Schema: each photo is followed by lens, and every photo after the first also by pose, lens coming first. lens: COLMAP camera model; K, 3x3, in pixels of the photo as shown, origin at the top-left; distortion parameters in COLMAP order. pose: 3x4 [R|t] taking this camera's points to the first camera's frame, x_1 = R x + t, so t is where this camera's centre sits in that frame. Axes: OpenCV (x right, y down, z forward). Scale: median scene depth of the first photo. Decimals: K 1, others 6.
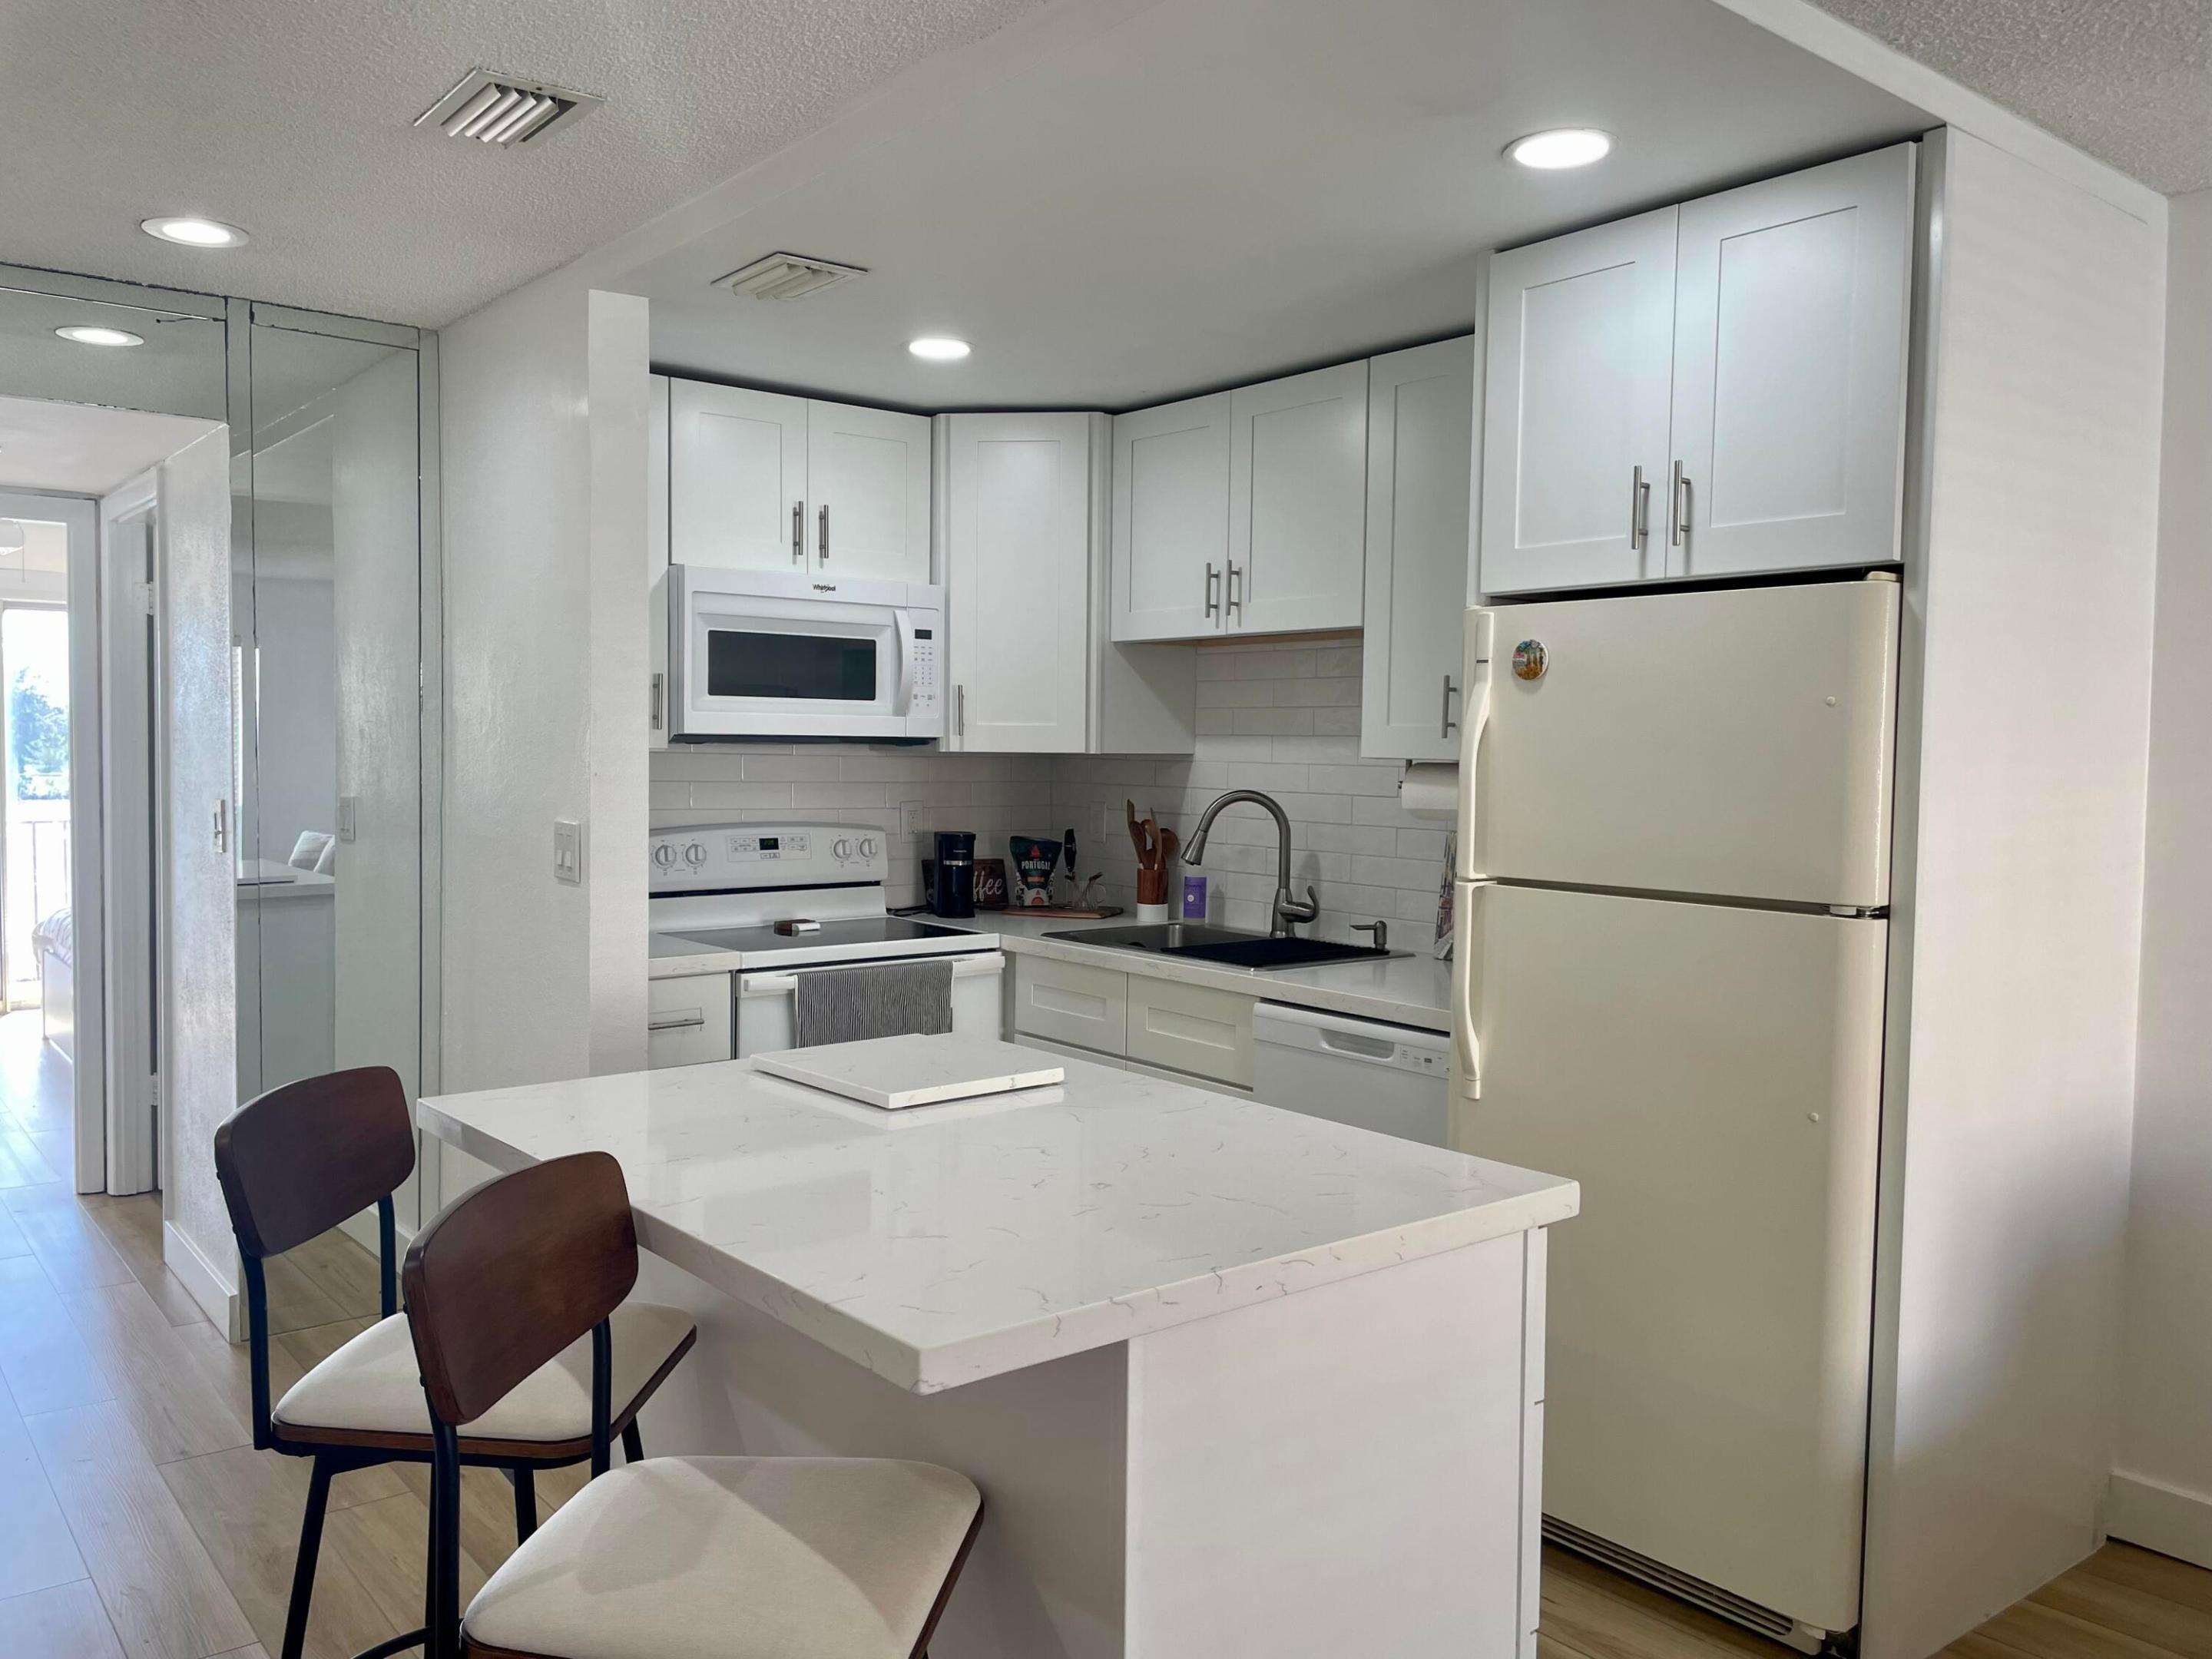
lens RADIAL K [[1671.4, 0, 1080.8], [0, 1671.4, 824.8], [0, 0, 1]] dist [0.109122, -0.150806]
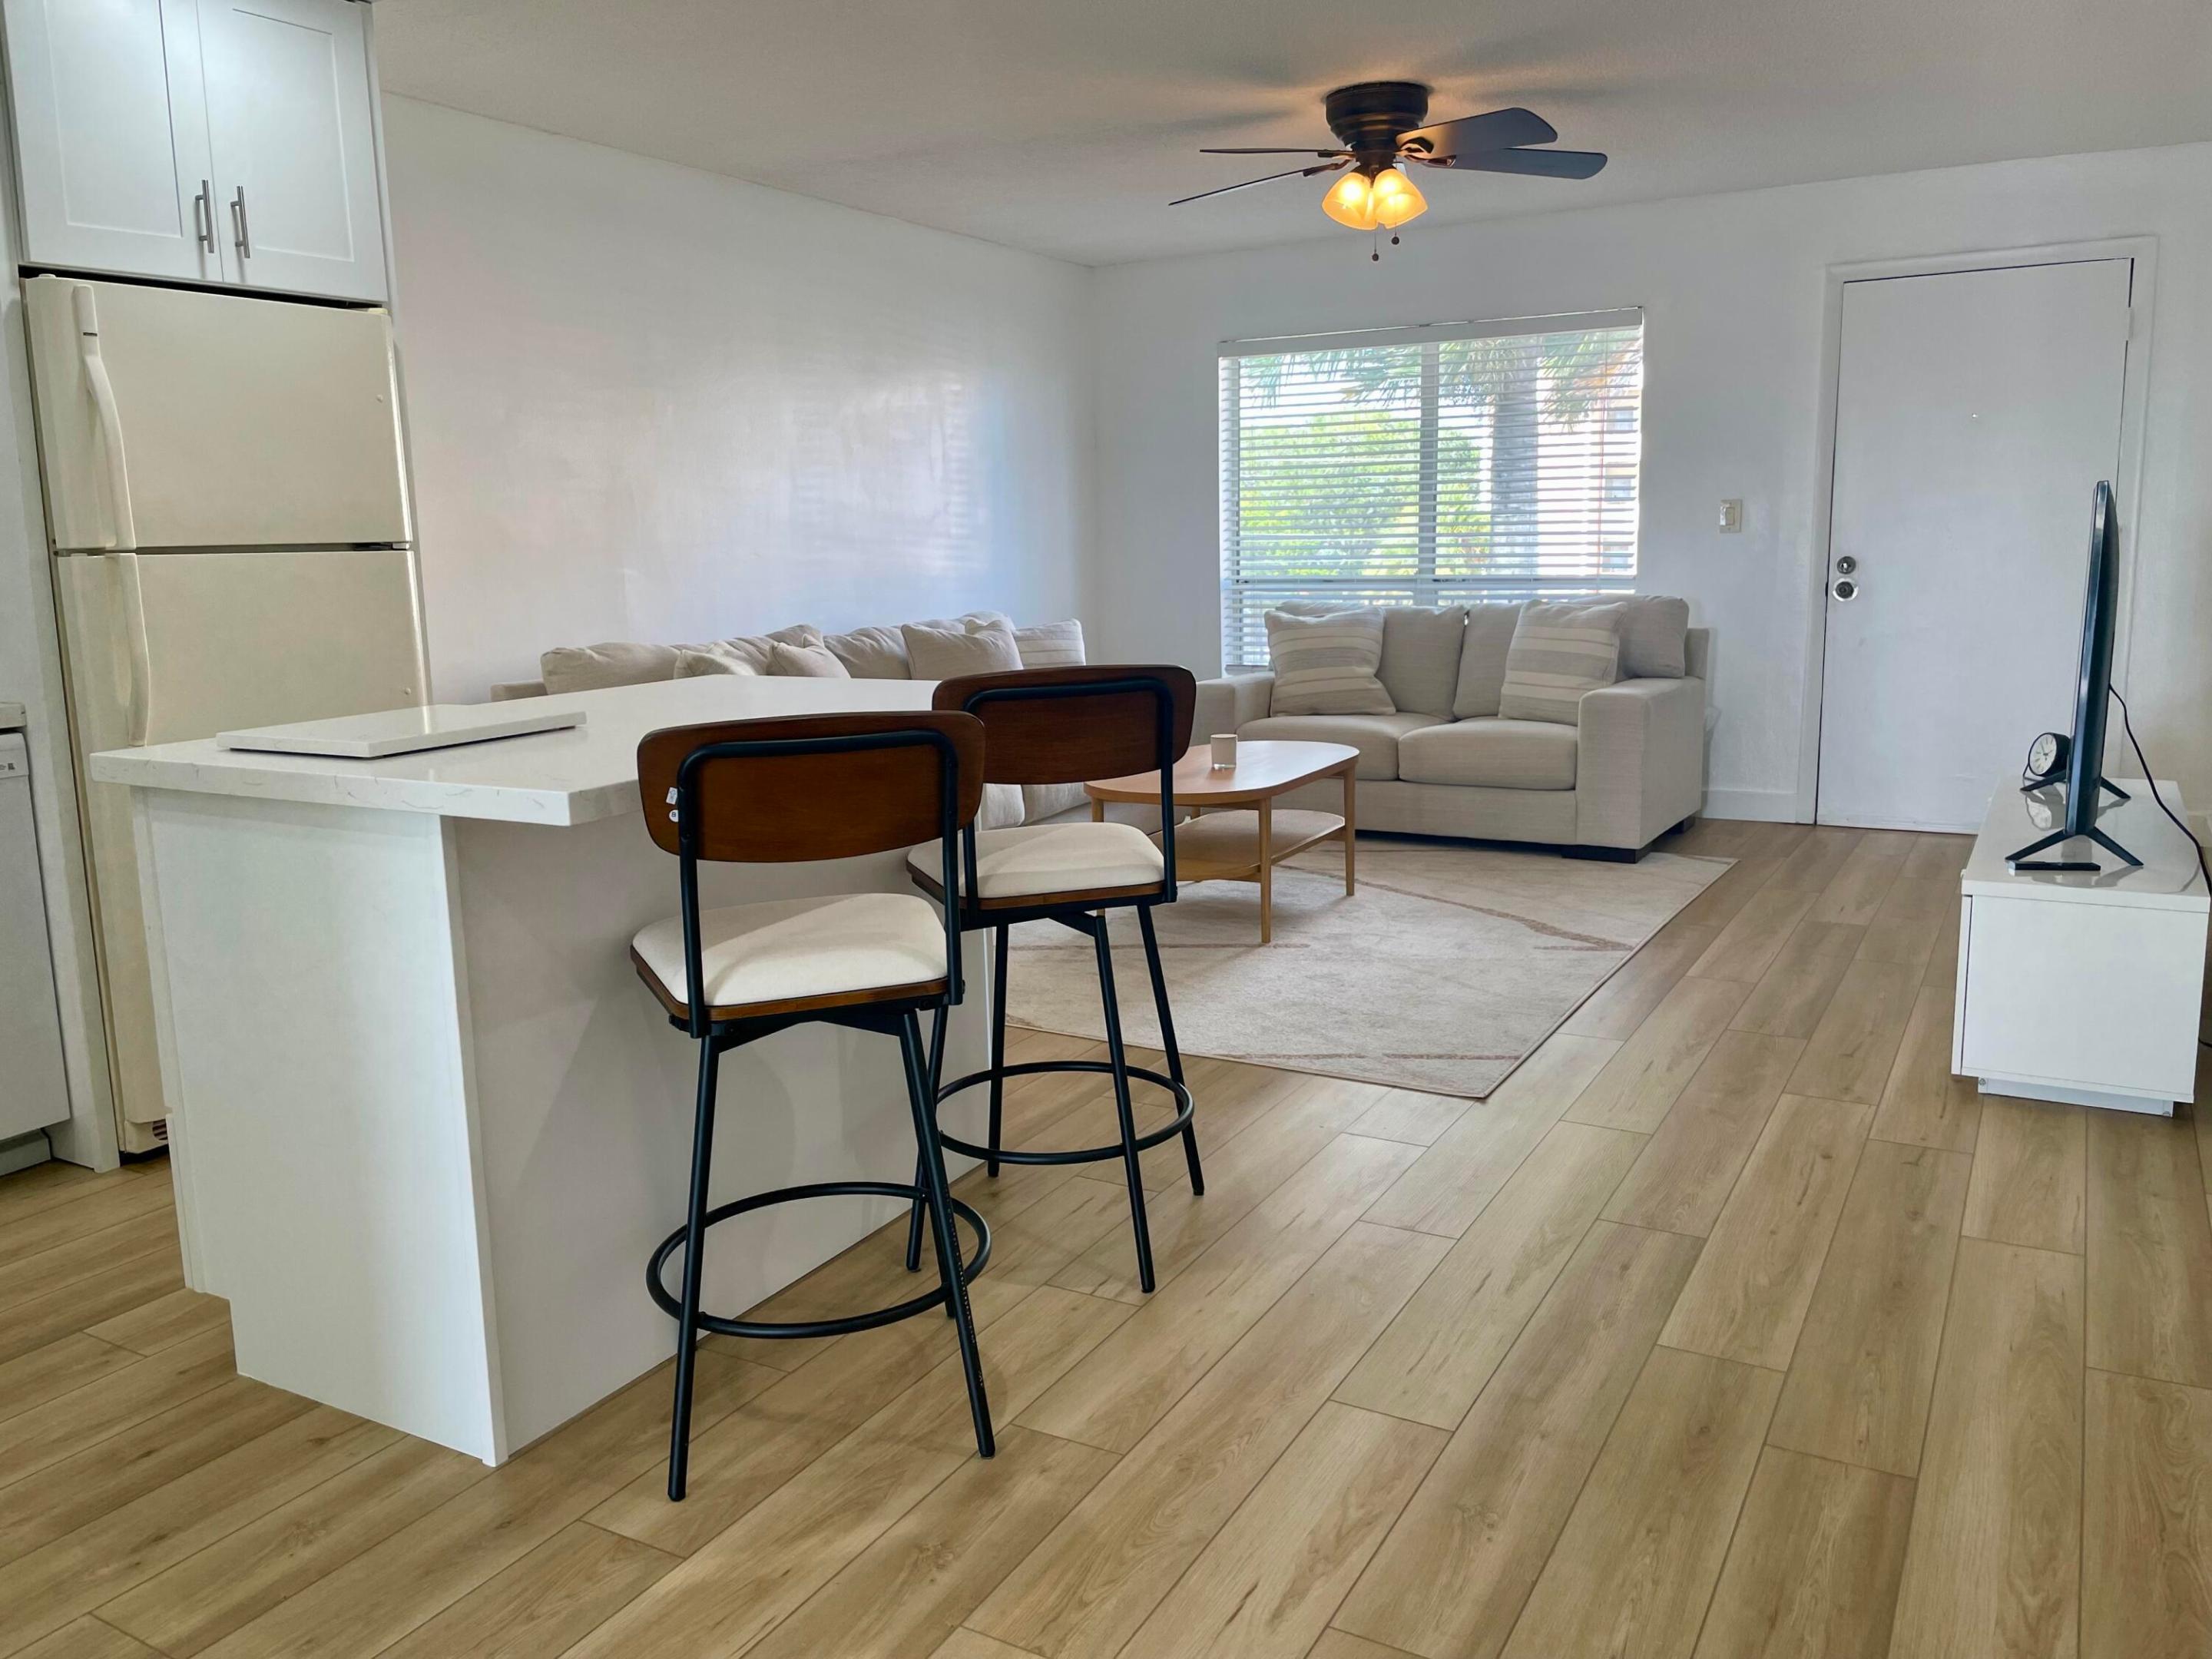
lens RADIAL K [[1671.4, 0, 1080.8], [0, 1671.4, 824.8], [0, 0, 1]] dist [0.109122, -0.150806]
pose [[-0.358897, -0.167049, 0.918307, -0.676985], [0.061832, 0.977438, 0.201971, 0.015179], [-0.931327, 0.129268, -0.340470, 0.580319]]
